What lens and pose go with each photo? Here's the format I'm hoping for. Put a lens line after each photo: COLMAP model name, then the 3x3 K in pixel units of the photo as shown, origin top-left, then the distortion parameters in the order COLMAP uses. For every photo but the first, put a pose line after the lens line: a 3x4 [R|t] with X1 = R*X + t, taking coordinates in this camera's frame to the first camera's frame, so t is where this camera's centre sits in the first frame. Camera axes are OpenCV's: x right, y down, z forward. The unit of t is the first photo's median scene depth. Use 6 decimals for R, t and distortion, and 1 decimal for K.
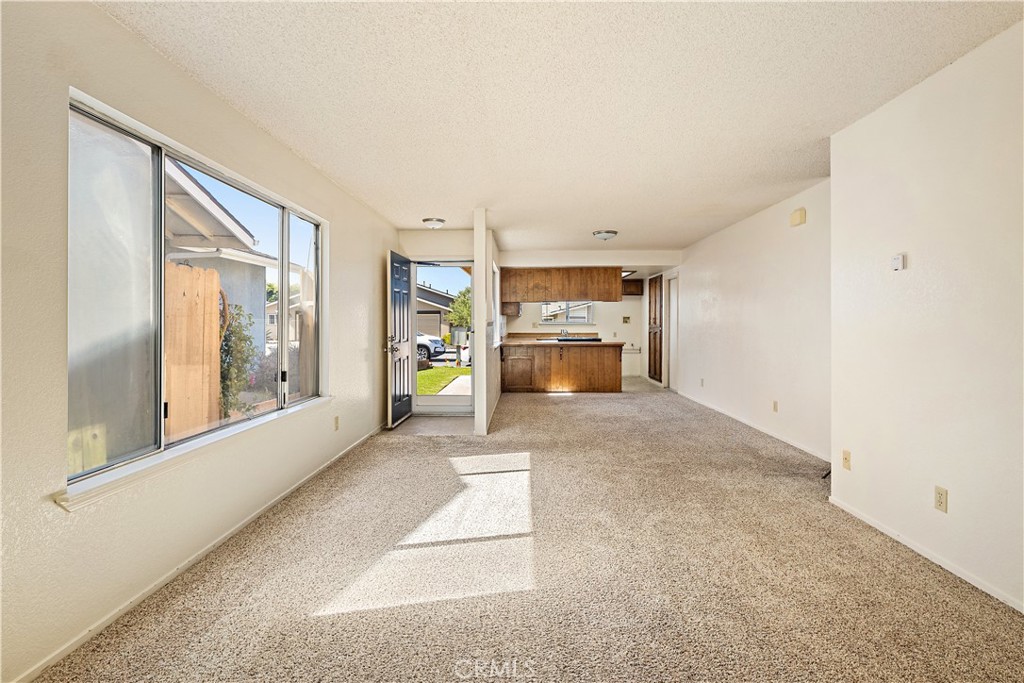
lens RADIAL K [[517.5, 0, 529.3], [0, 517.5, 308.9], [0, 0, 1]] dist [0.000090, -0.000021]
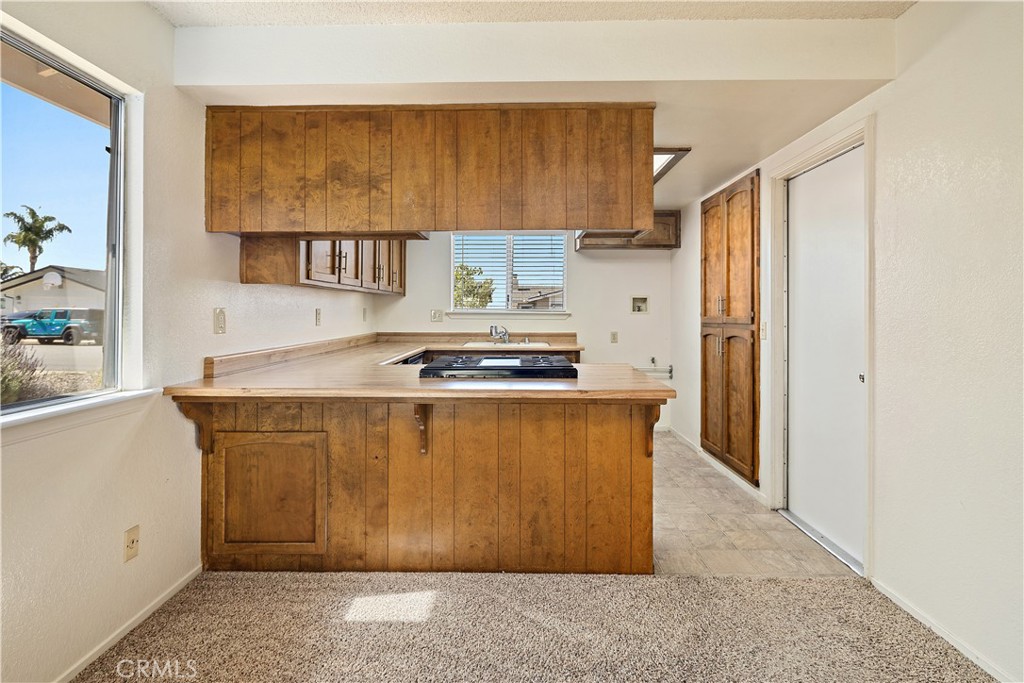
lens RADIAL K [[503.4, 0, 510.9], [0, 503.4, 291.2], [0, 0, 1]] dist [0.001183, -0.000069]
pose [[0.999856, 0.001713, -0.016897, 0.100441], [-0.001921, 0.999922, -0.012302, 0.018435], [0.016874, 0.012333, 0.999782, 0.677315]]
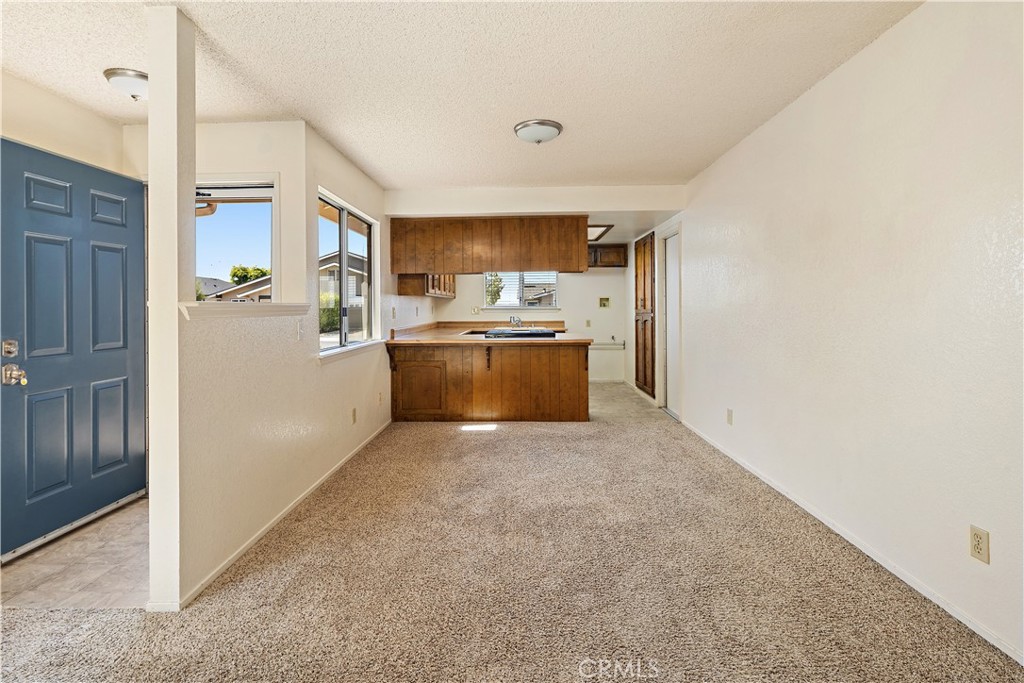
lens RADIAL K [[503.4, 0, 510.9], [0, 503.4, 291.2], [0, 0, 1]] dist [0.001183, -0.000069]
pose [[0.999559, -0.007094, -0.028852, 0.096308], [0.006979, 0.999967, -0.004107, 0.009490], [0.028880, 0.003903, 0.999575, 0.370155]]
